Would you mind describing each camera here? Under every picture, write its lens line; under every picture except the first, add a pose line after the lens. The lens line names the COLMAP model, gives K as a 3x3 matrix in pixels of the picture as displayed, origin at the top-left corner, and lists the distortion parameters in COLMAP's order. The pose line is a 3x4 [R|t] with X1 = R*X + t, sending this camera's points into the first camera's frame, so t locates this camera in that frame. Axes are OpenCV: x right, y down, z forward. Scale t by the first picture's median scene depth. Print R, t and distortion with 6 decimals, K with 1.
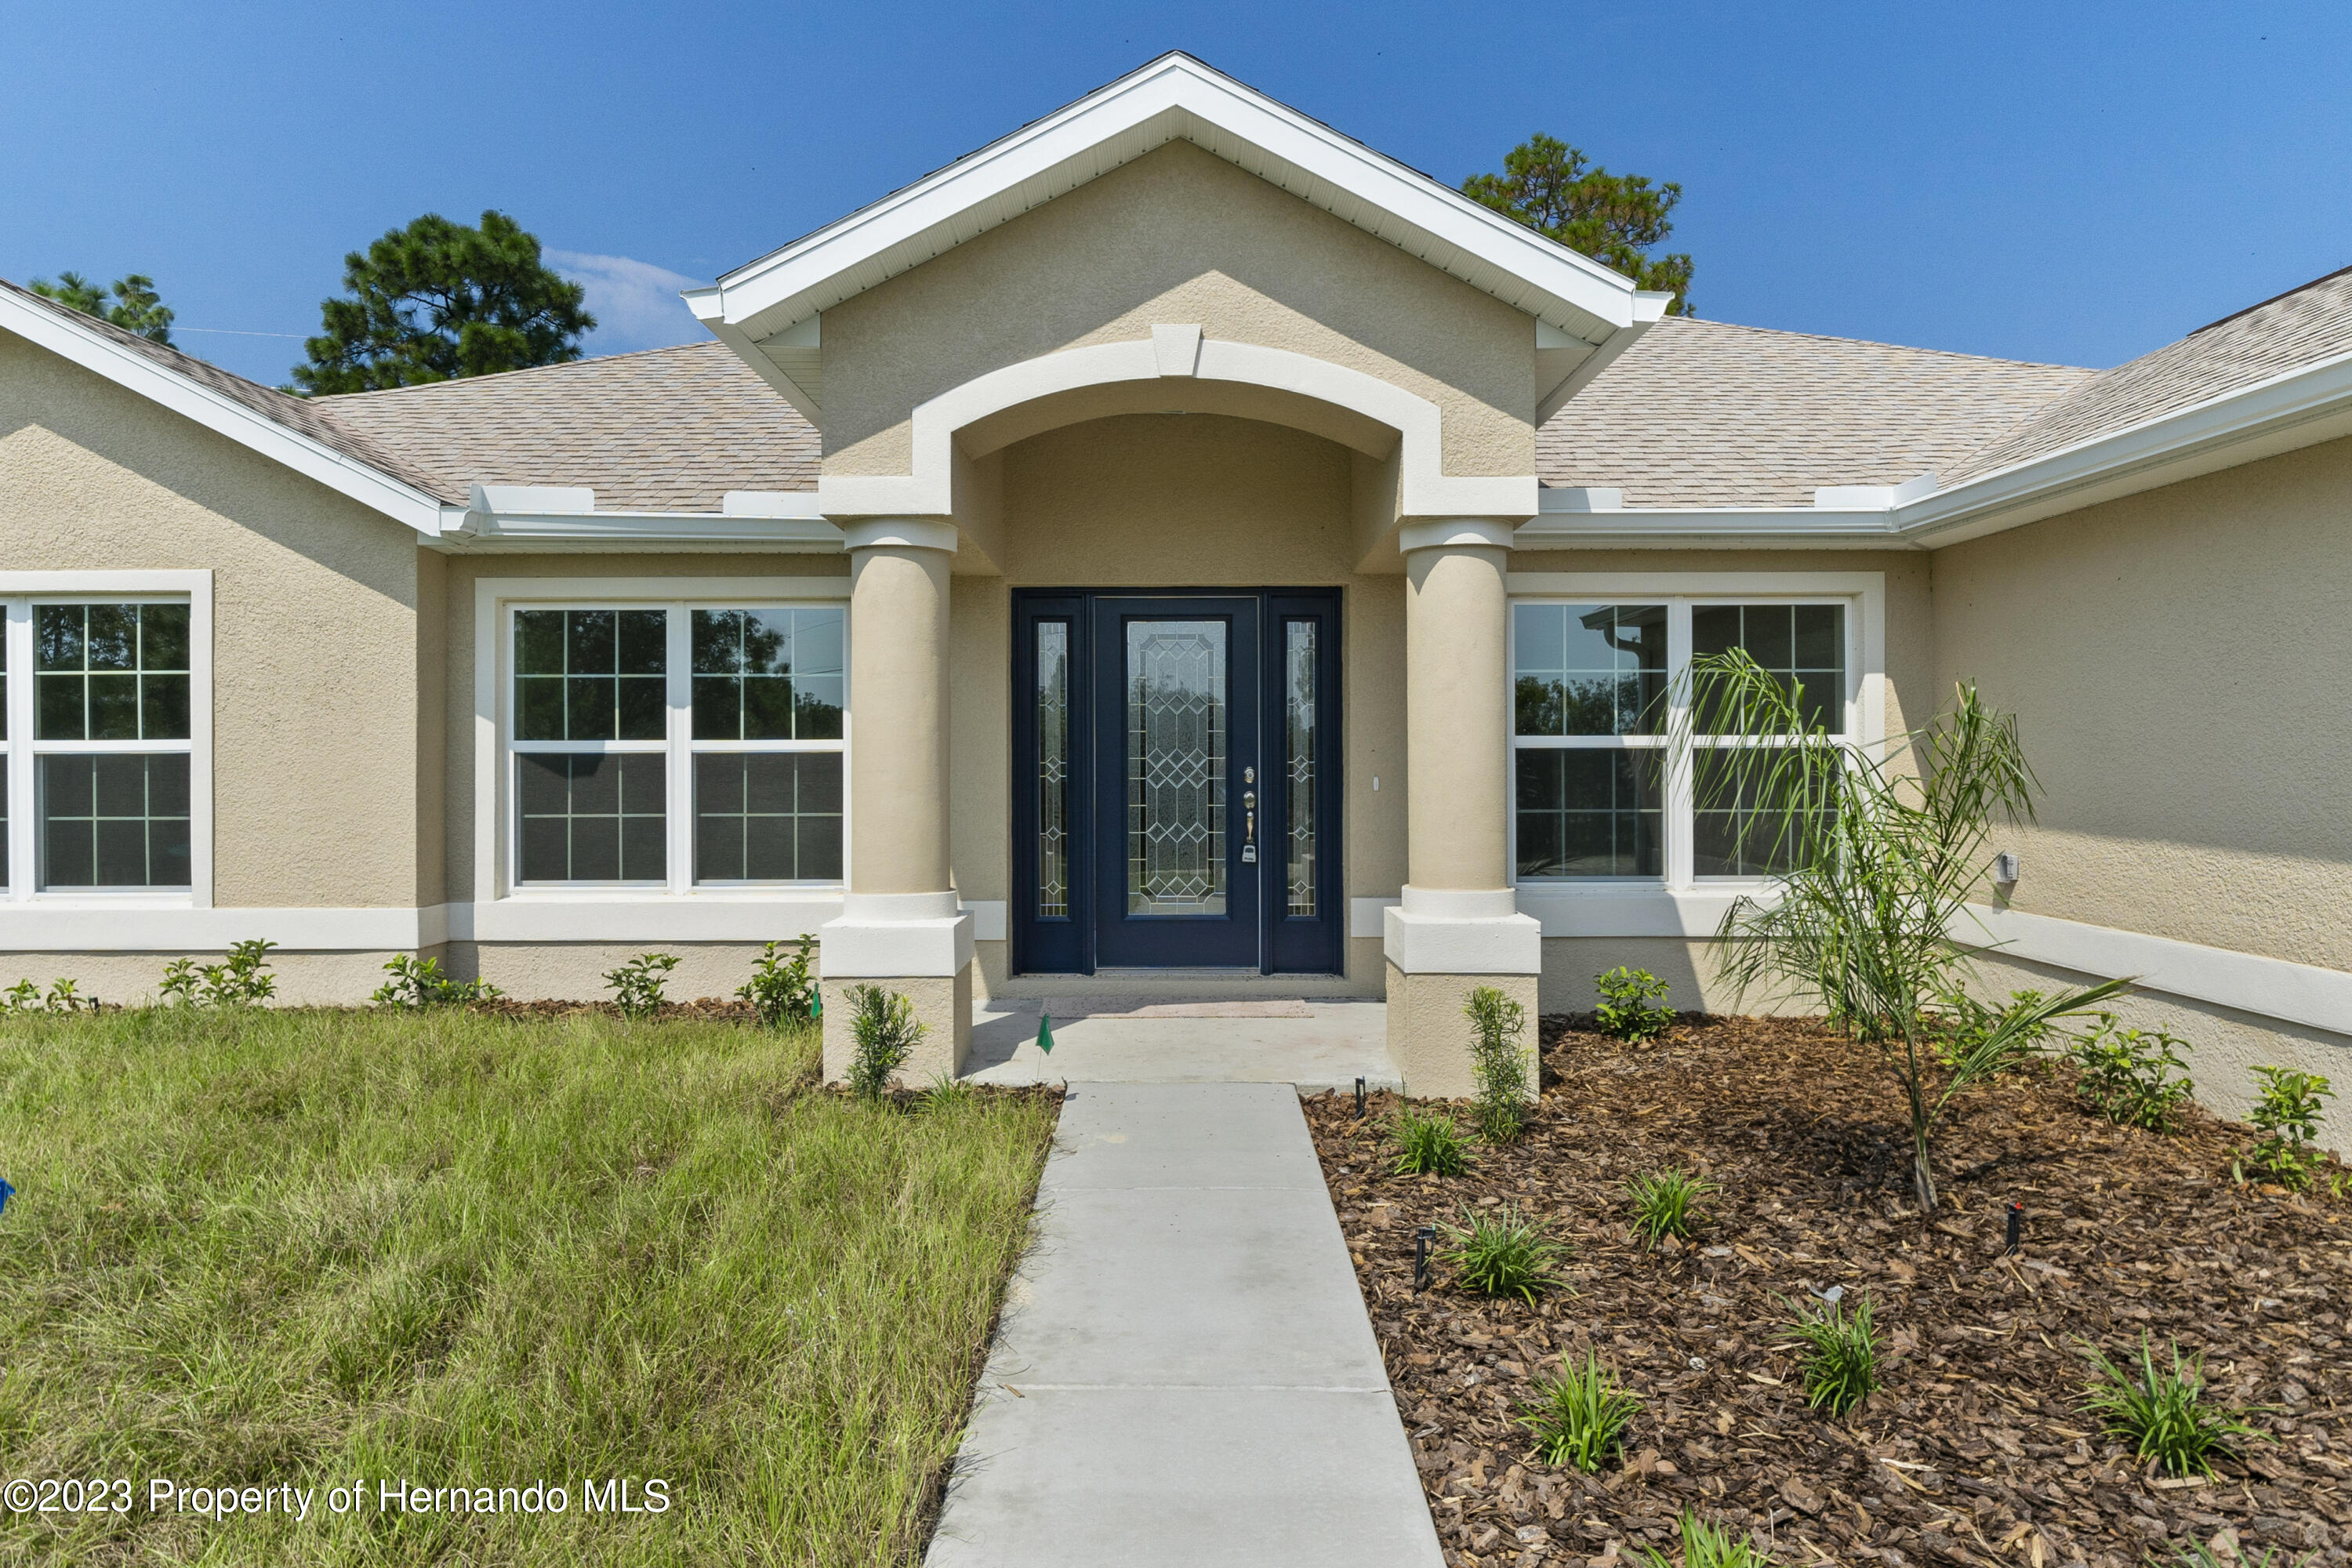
lens RADIAL K [[1326.7, 0, 1181.3], [0, 1326.7, 762.5], [0, 0, 1]] dist [-0.007455, -0.000705]
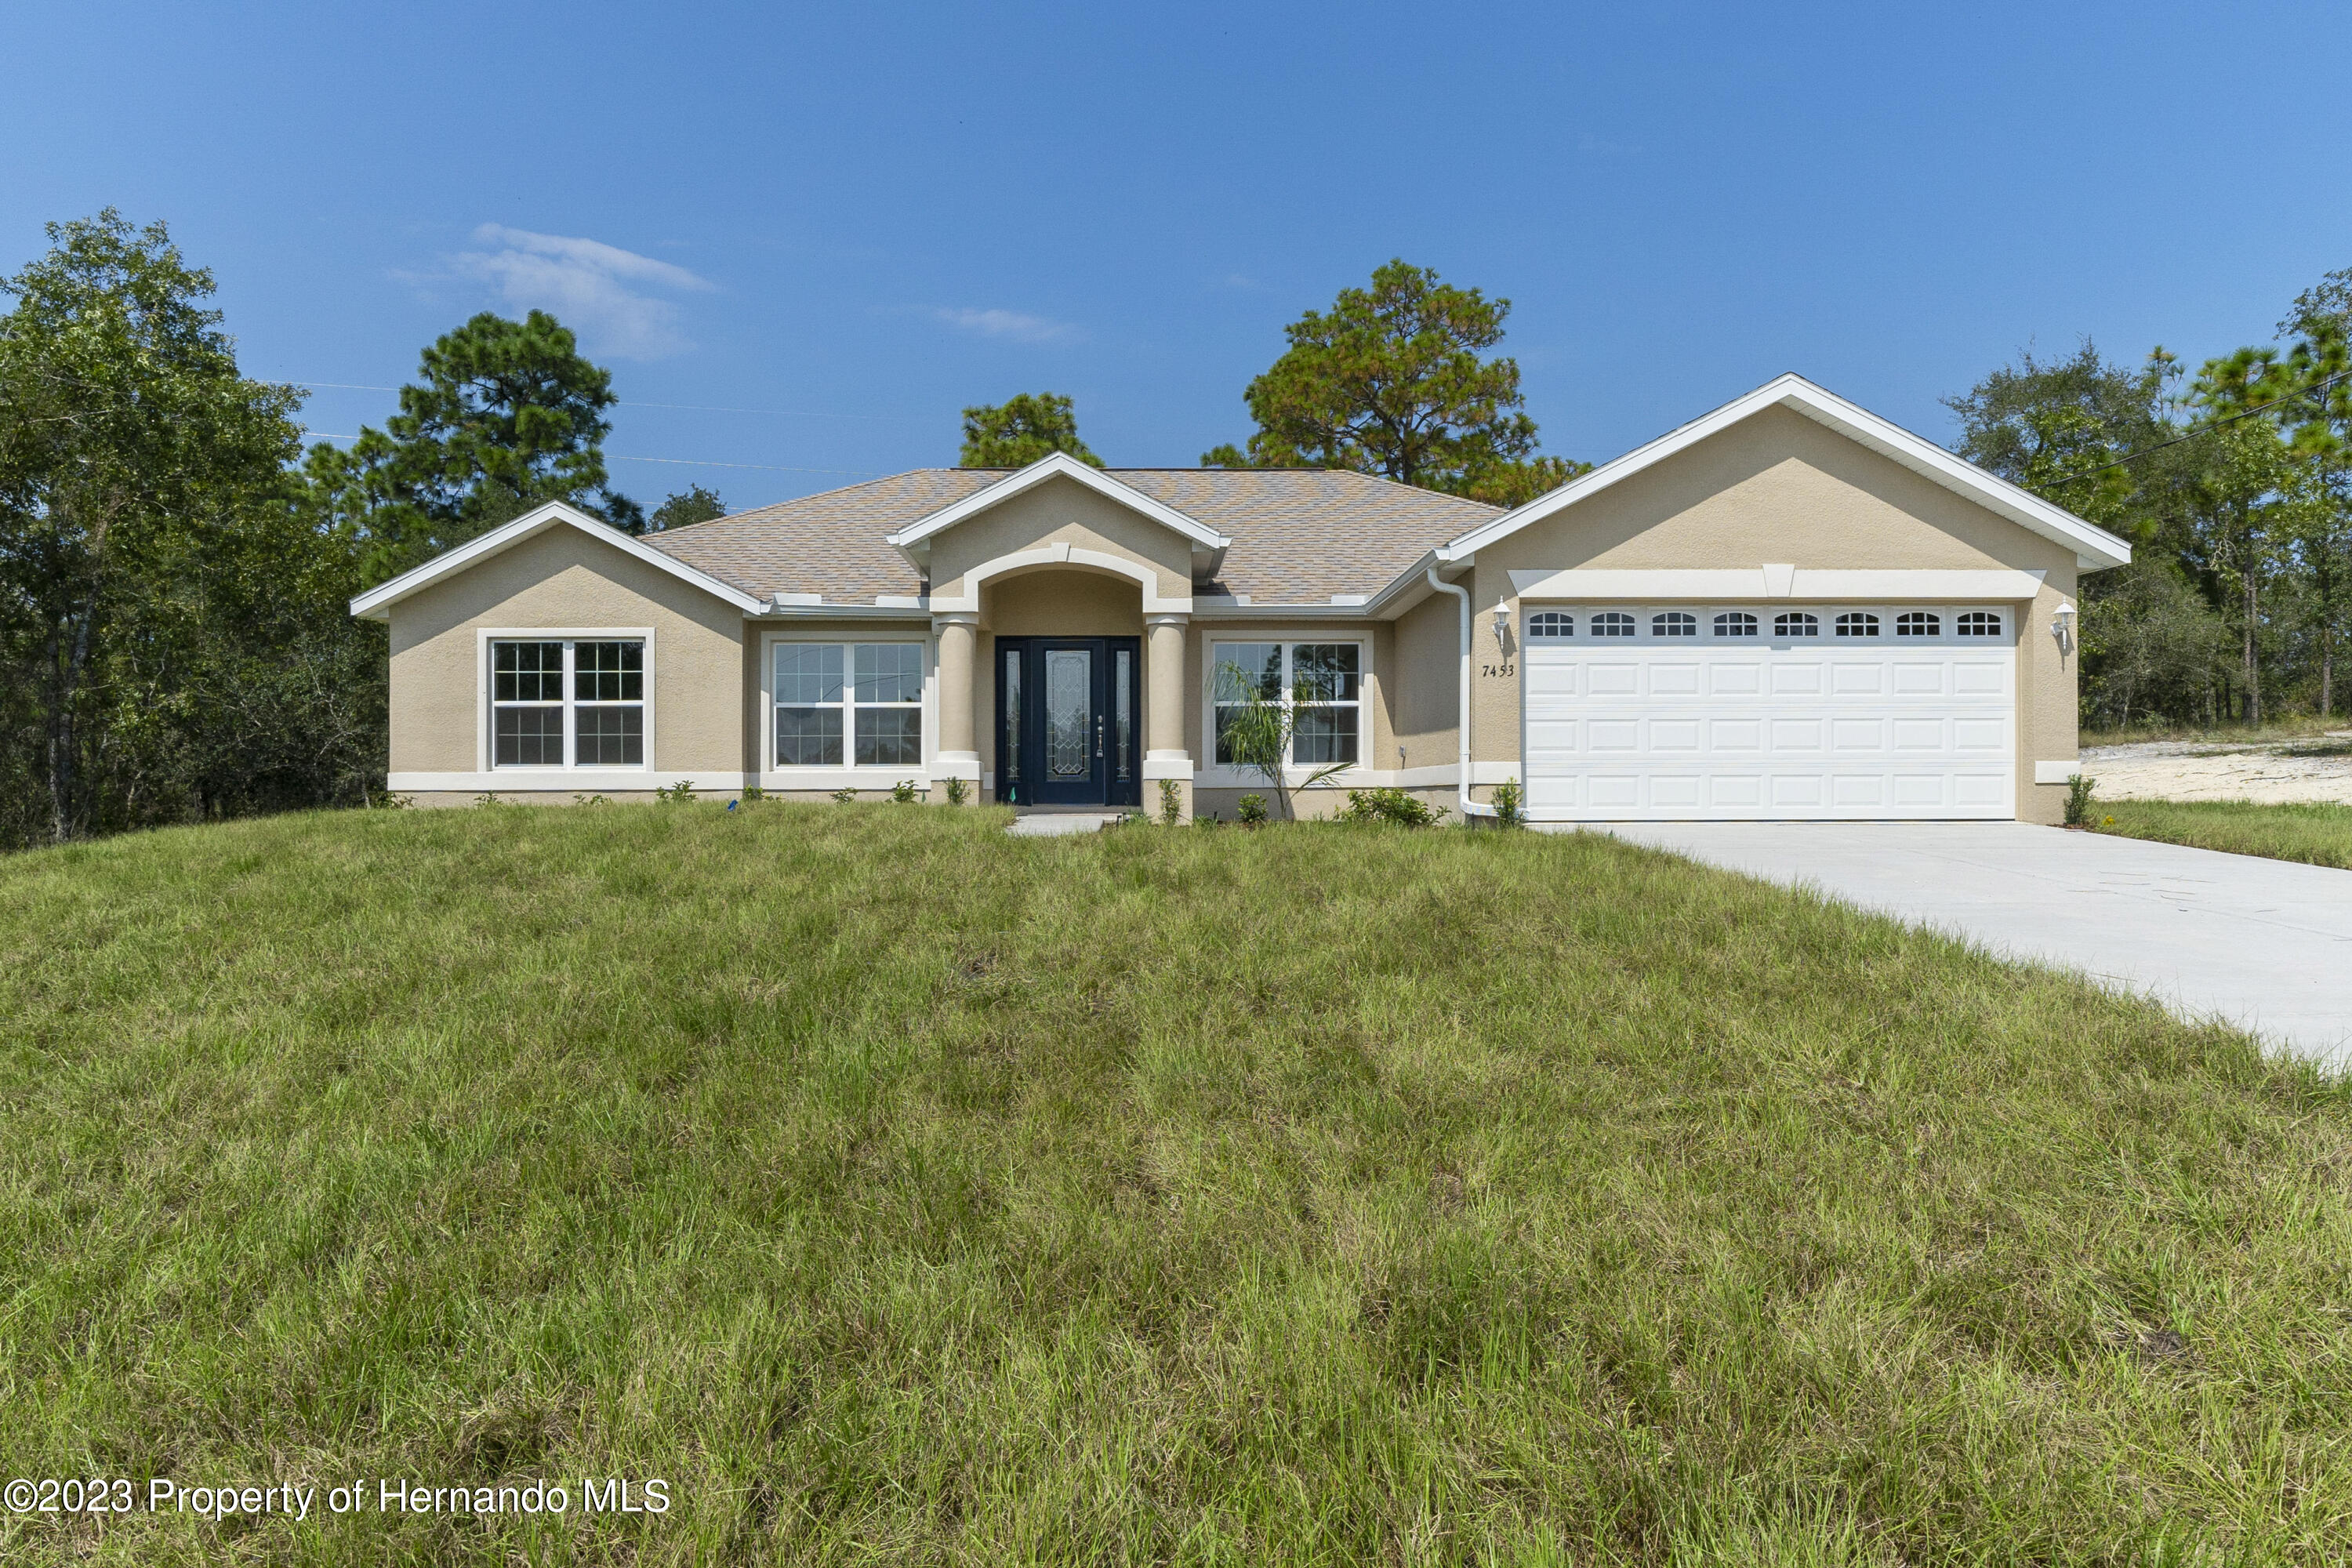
lens RADIAL K [[1417.5, 0, 1169.7], [0, 1417.5, 798.8], [0, 0, 1]] dist [0.009776, 0.002782]
pose [[0.999673, -0.000535, 0.025575, 0.109170], [0.000610, 0.999996, -0.002921, 0.155459], [-0.025573, 0.002936, 0.999669, -1.446540]]
